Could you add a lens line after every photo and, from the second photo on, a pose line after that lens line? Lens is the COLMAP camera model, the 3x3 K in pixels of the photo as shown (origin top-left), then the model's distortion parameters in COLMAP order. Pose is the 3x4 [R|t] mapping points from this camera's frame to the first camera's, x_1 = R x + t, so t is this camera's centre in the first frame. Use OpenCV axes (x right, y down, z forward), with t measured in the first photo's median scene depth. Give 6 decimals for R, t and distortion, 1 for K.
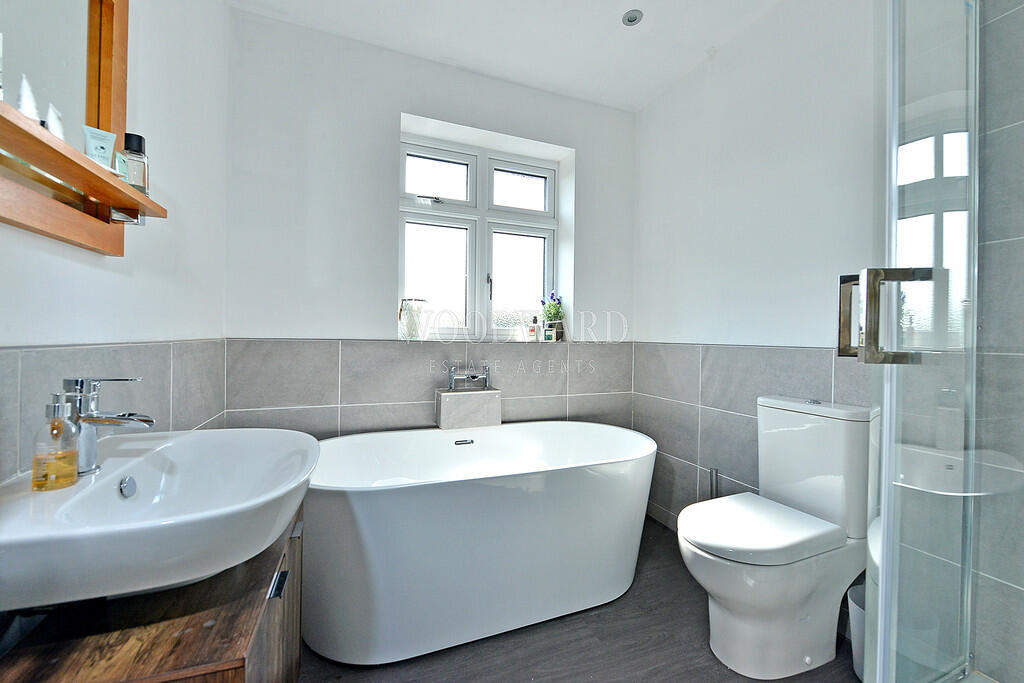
lens RADIAL K [[407.1, 0, 512.2], [0, 407.1, 338.7], [0, 0, 1]] dist [-0.010070, -0.000258]
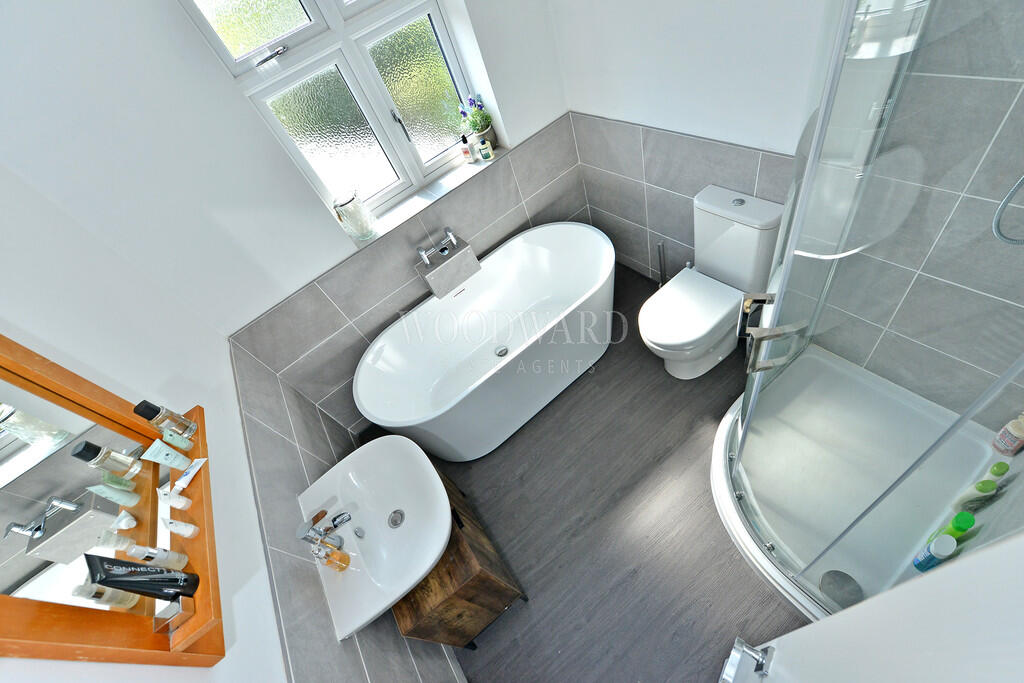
lens RADIAL K [[407.1, 0, 512.8], [0, 407.1, 337.8], [0, 0, 1]] dist [-0.010070, -0.000258]
pose [[0.919766, -0.386674, -0.067185, 0.055345], [0.312893, 0.619118, 0.720271, -0.472263], [-0.236915, -0.683503, 0.690431, 0.062182]]
